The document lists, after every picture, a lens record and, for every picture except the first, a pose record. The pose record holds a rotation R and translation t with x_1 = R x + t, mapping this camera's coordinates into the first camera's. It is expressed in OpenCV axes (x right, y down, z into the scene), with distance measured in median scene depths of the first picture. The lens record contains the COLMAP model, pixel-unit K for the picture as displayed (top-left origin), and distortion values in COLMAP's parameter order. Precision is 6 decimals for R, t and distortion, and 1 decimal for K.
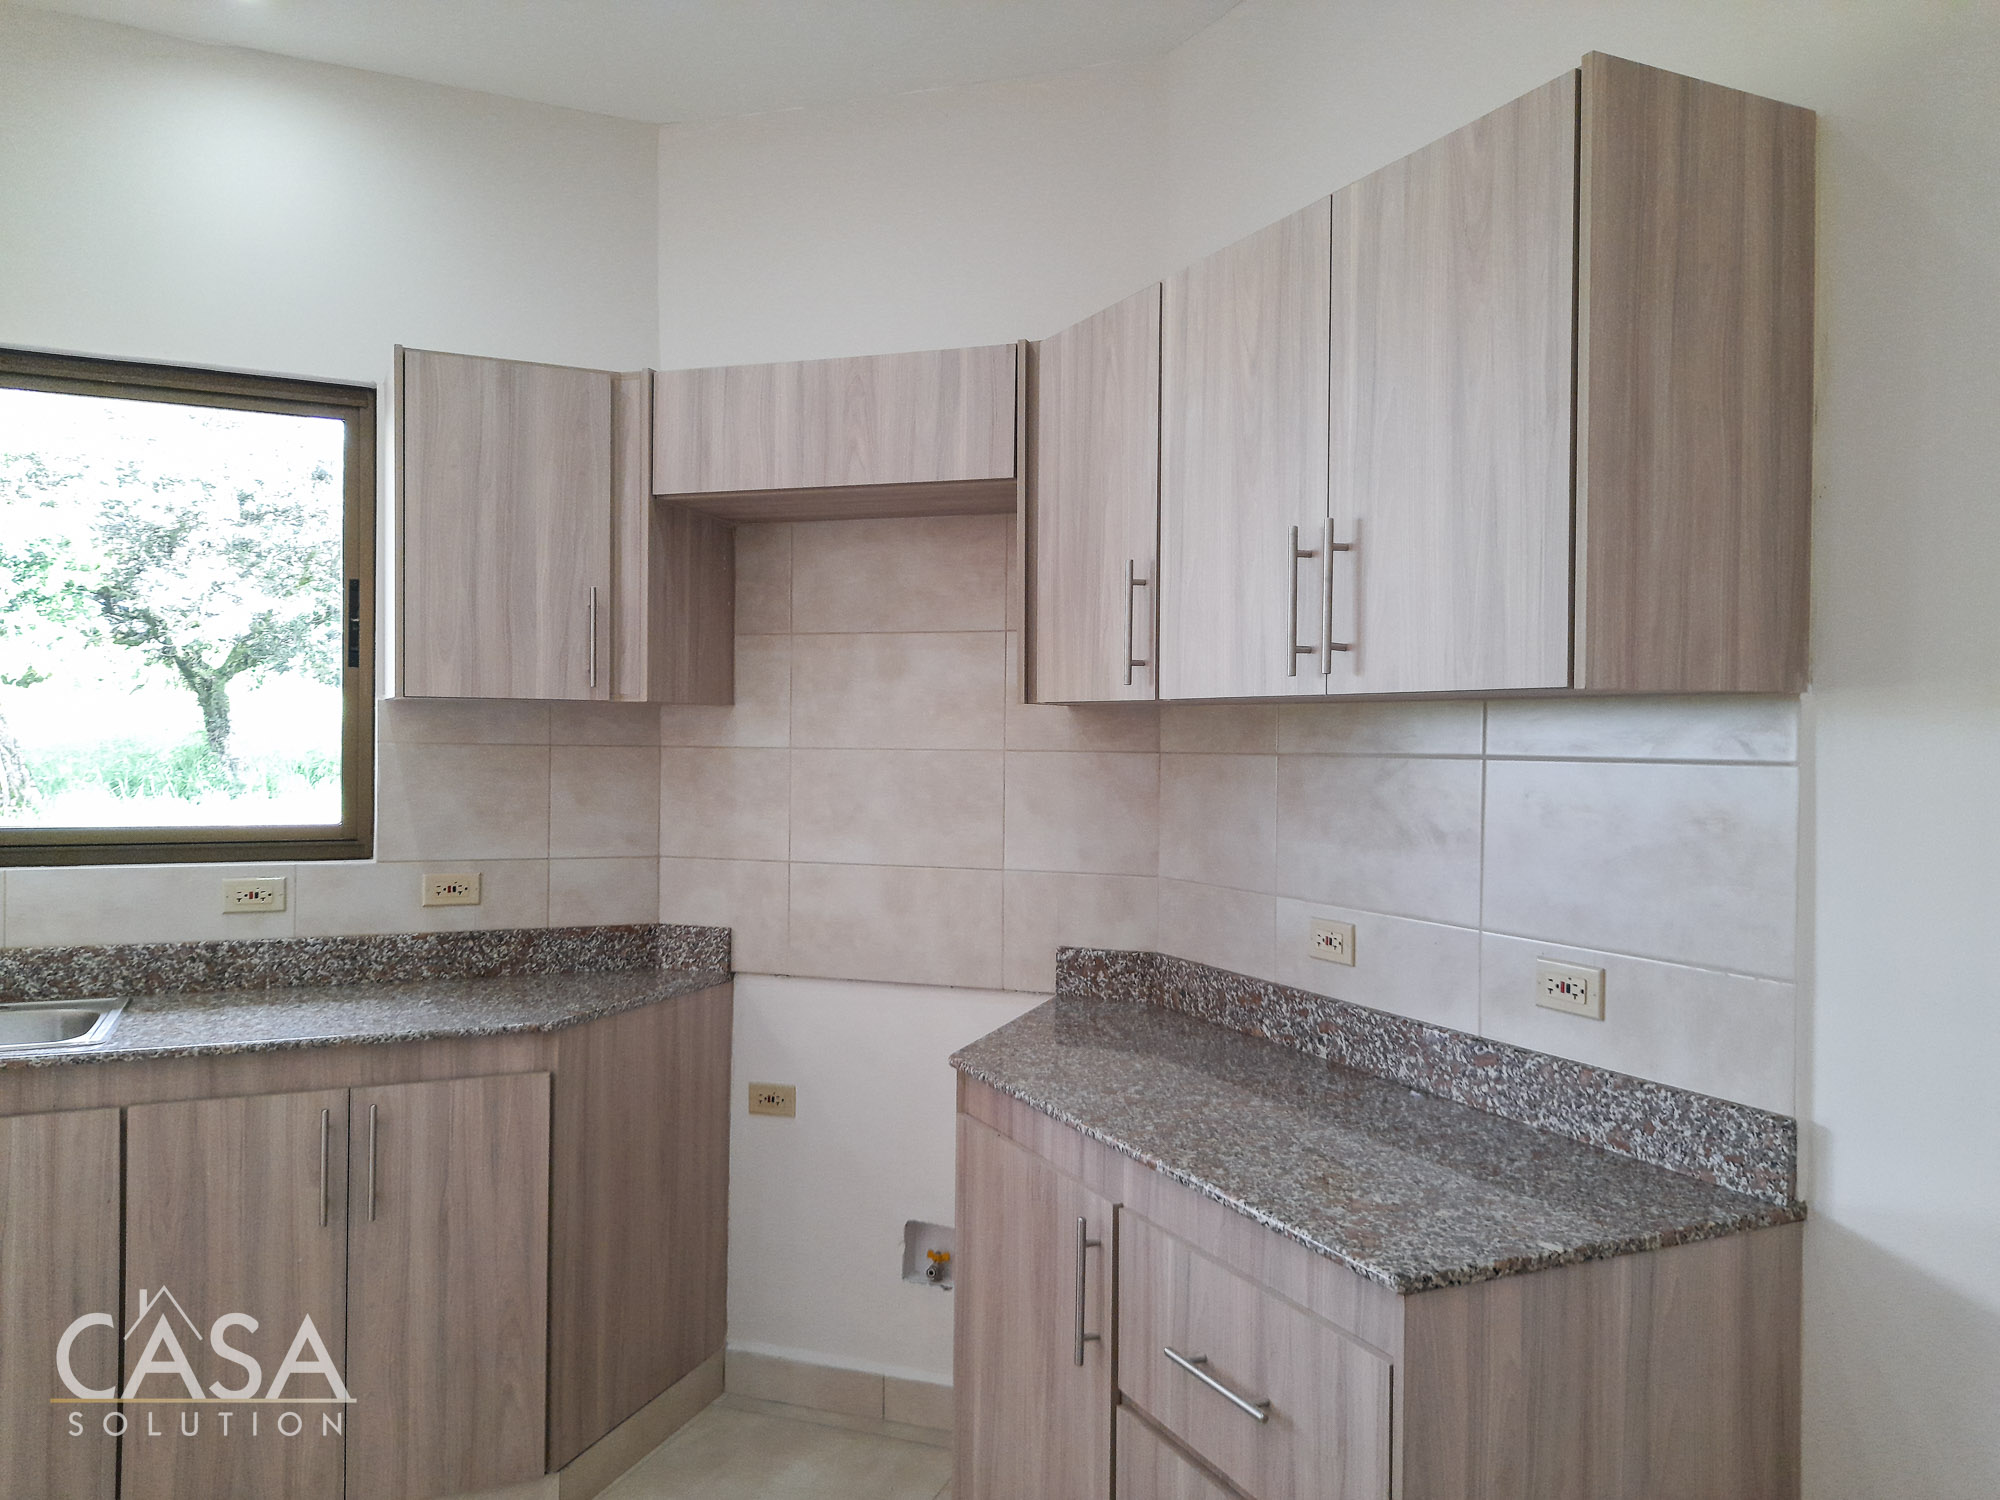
lens RADIAL K [[1465.4, 0, 997.5], [0, 1465.4, 758.2], [0, 0, 1]] dist [0.044607, -0.062012]
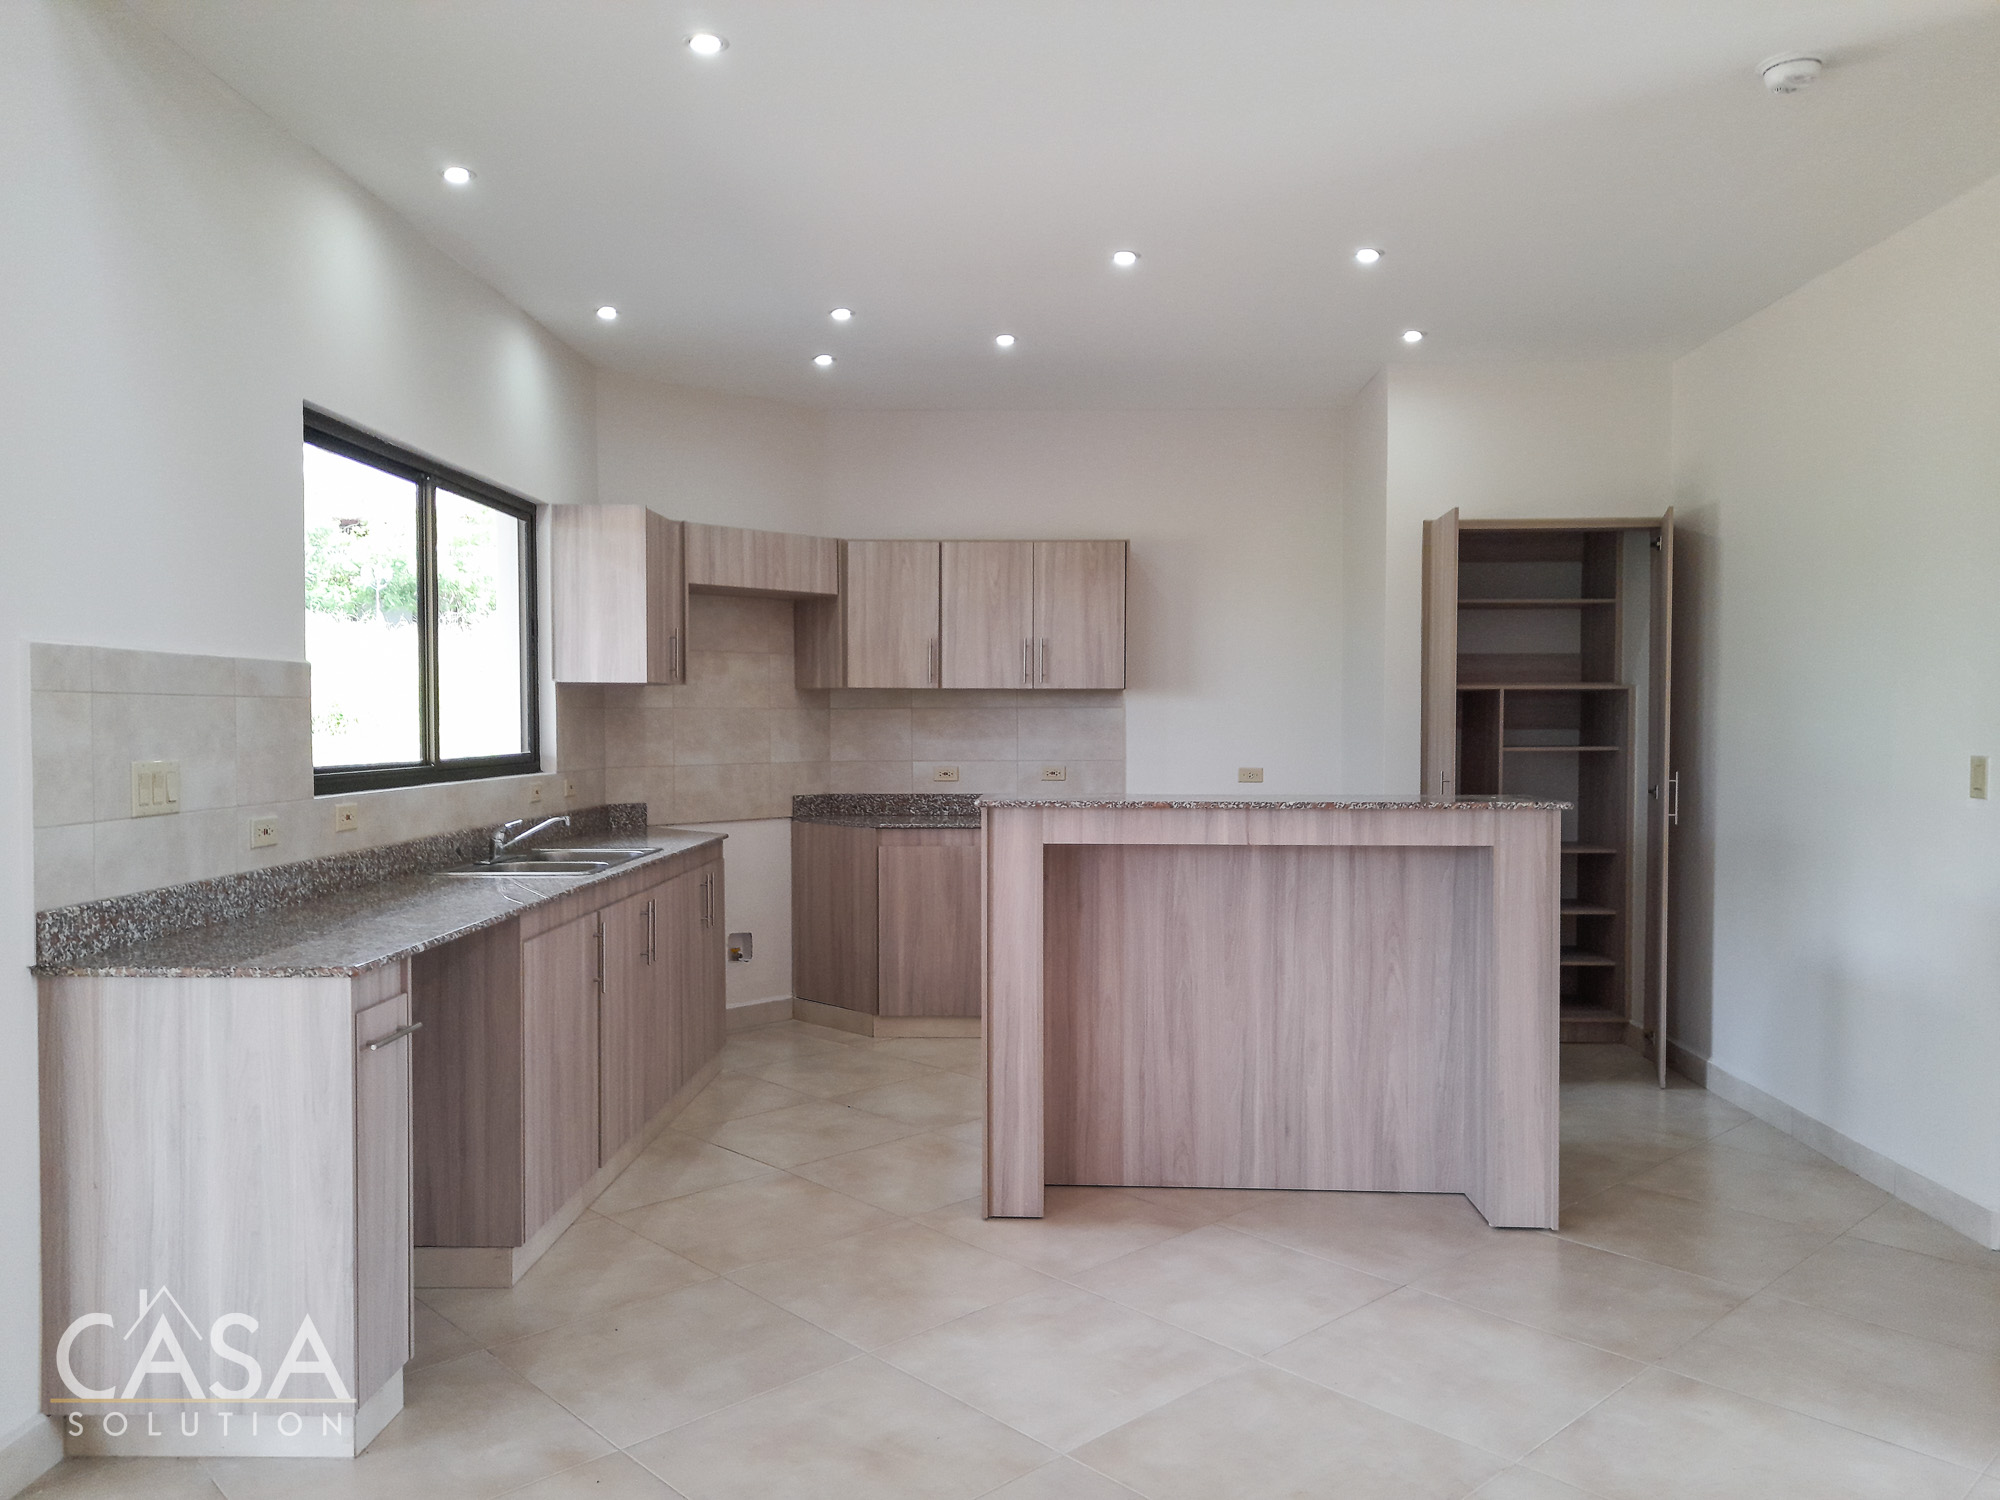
lens RADIAL K [[1464.4, 0, 1000.1], [0, 1464.4, 760.4], [0, 0, 1]] dist [0.048791, -0.058909]
pose [[0.453190, -0.038978, 0.890561, -1.949211], [0.017839, 0.999240, 0.034657, 0.003229], [-0.891235, 0.000181, 0.453541, -0.321054]]
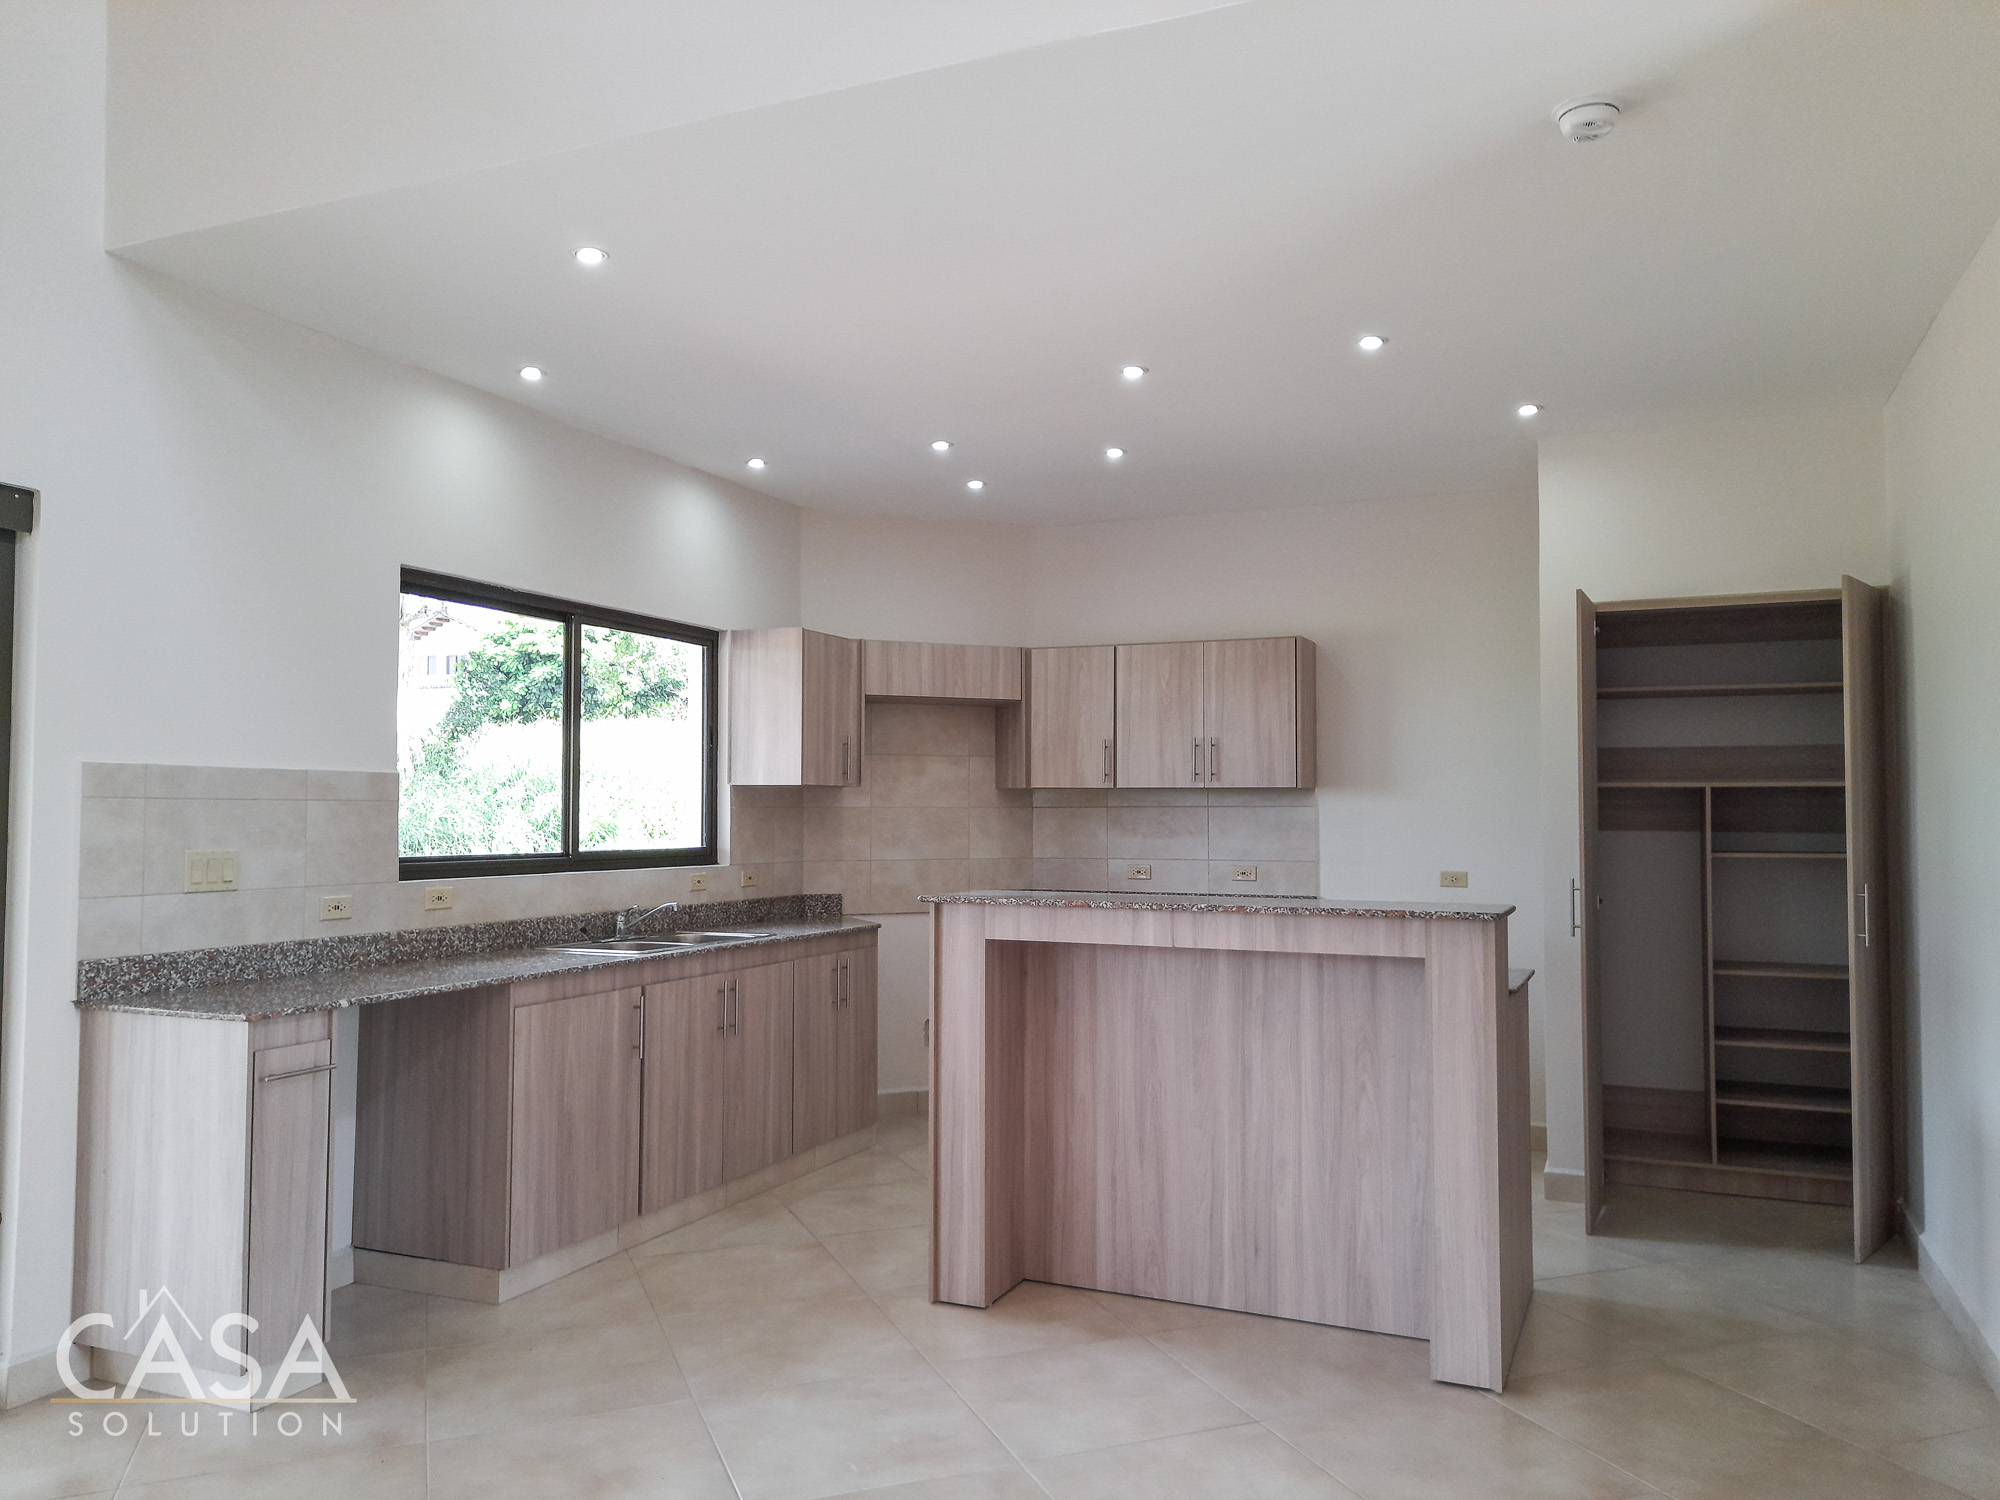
lens RADIAL K [[1465.4, 0, 997.5], [0, 1465.4, 758.2], [0, 0, 1]] dist [0.044607, -0.062012]
pose [[0.751818, 0.013887, 0.659225, -1.630230], [0.016442, 0.999072, -0.039799, 0.010922], [-0.659166, 0.040761, 0.750892, -0.846320]]
